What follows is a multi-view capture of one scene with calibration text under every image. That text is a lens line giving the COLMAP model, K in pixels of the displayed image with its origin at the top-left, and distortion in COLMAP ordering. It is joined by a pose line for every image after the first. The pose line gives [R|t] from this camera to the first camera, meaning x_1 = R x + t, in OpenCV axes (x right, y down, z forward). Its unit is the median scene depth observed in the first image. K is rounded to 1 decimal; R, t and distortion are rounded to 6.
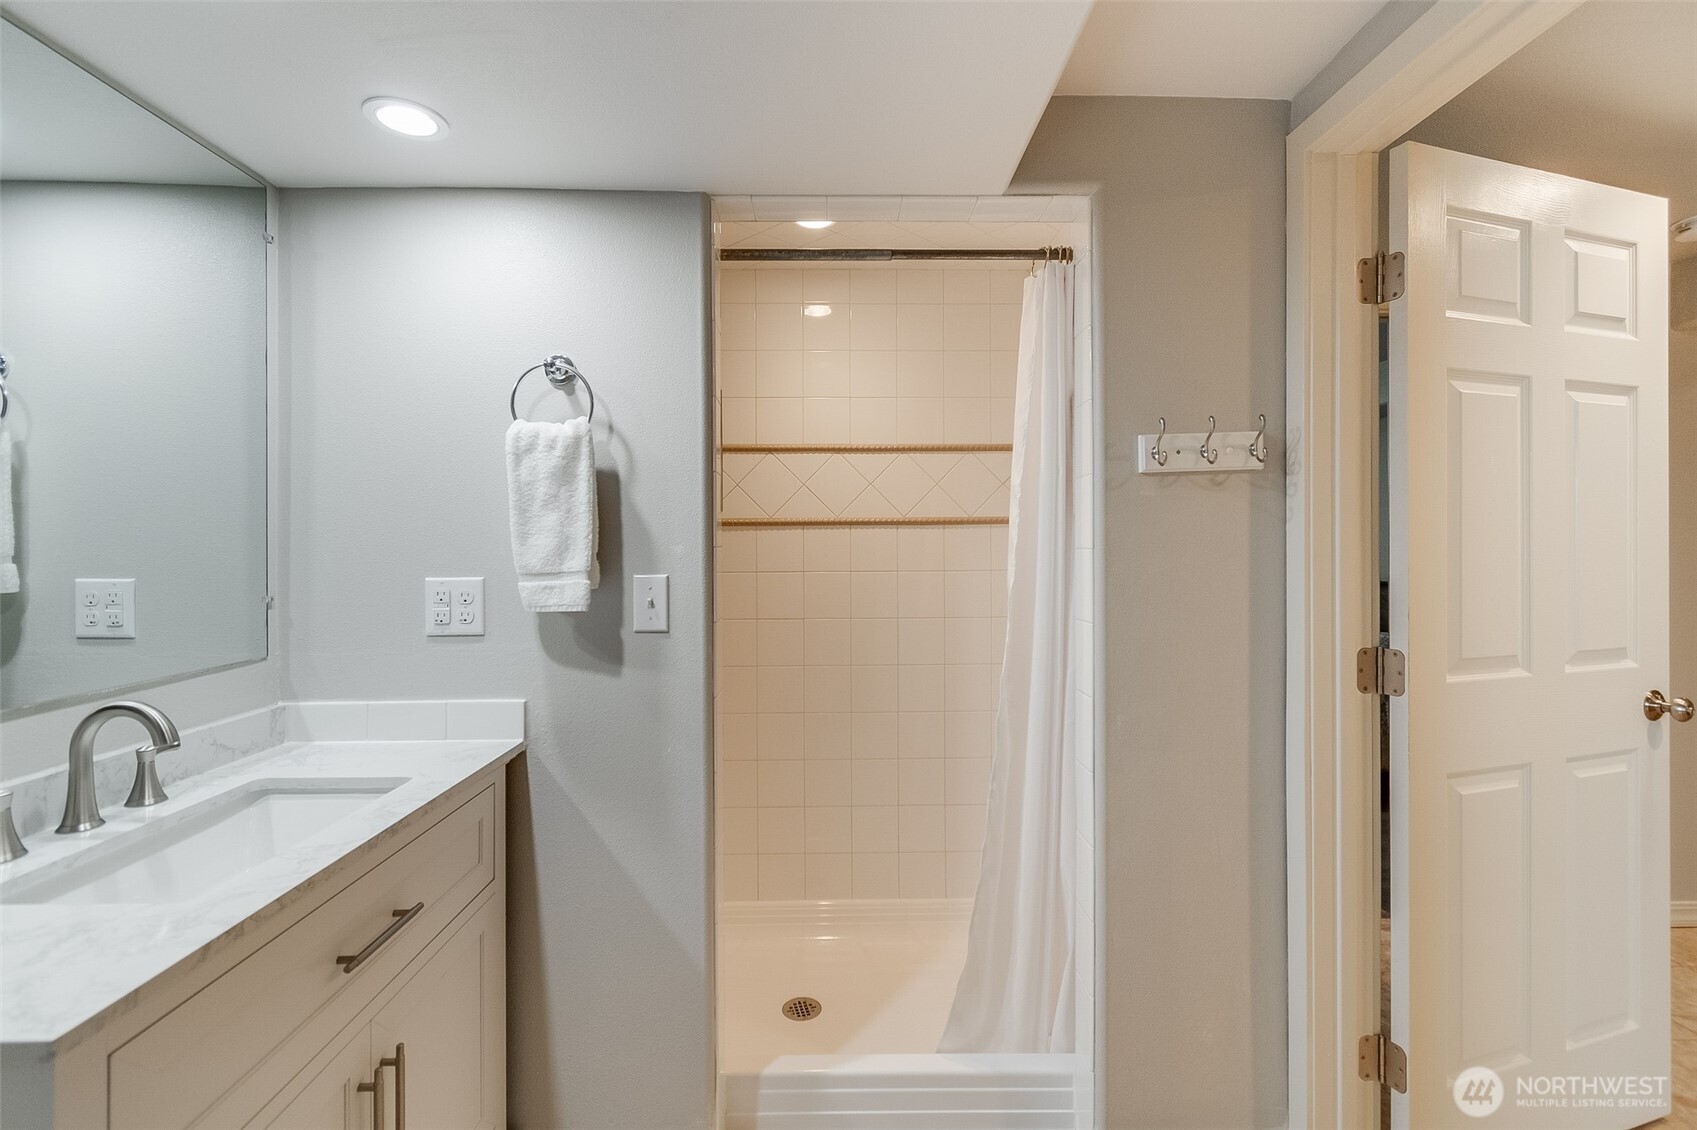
lens RADIAL K [[760.2, 0, 844.8], [0, 760.2, 552.0], [0, 0, 1]] dist [0.001566, -0.000385]
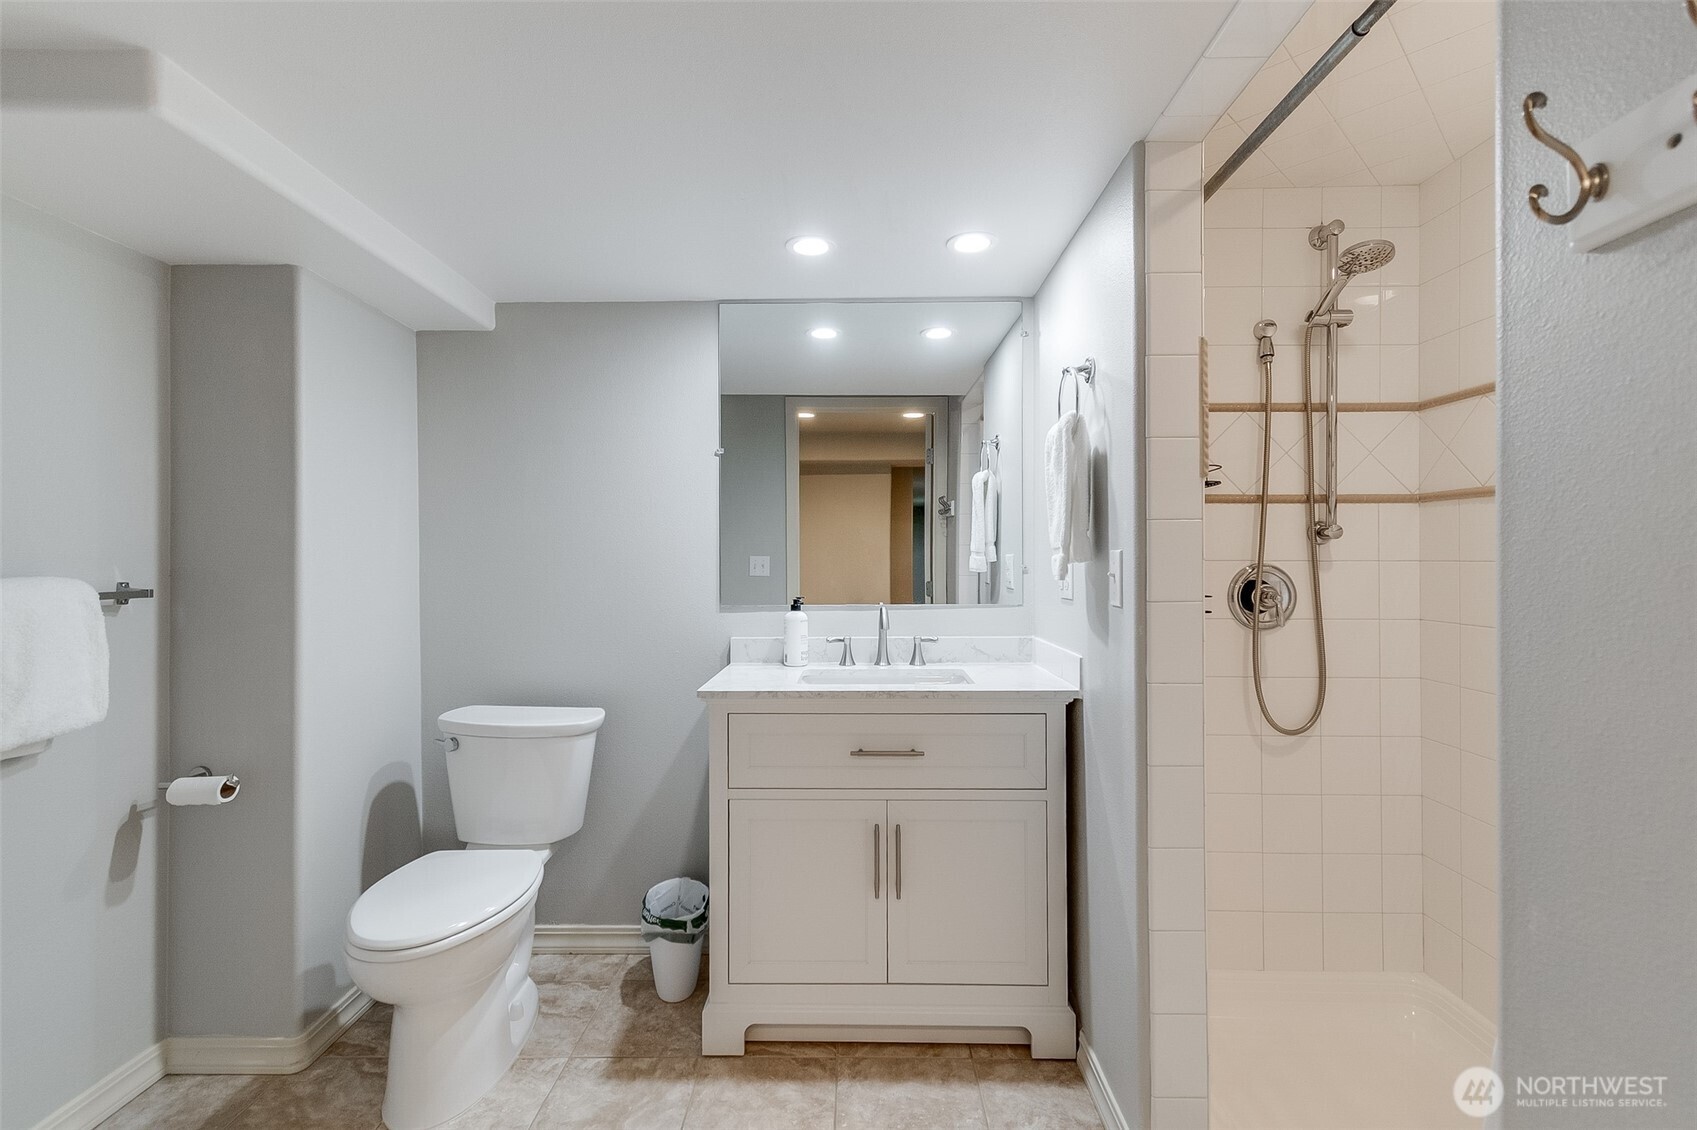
lens RADIAL K [[760.2, 0, 844.8], [0, 760.2, 552.0], [0, 0, 1]] dist [0.001566, -0.000385]
pose [[-0.040296, -0.005184, -0.999174, 0.818162], [-0.002401, 0.999984, -0.005092, 0.040464], [0.999185, 0.002194, -0.040308, 0.706363]]
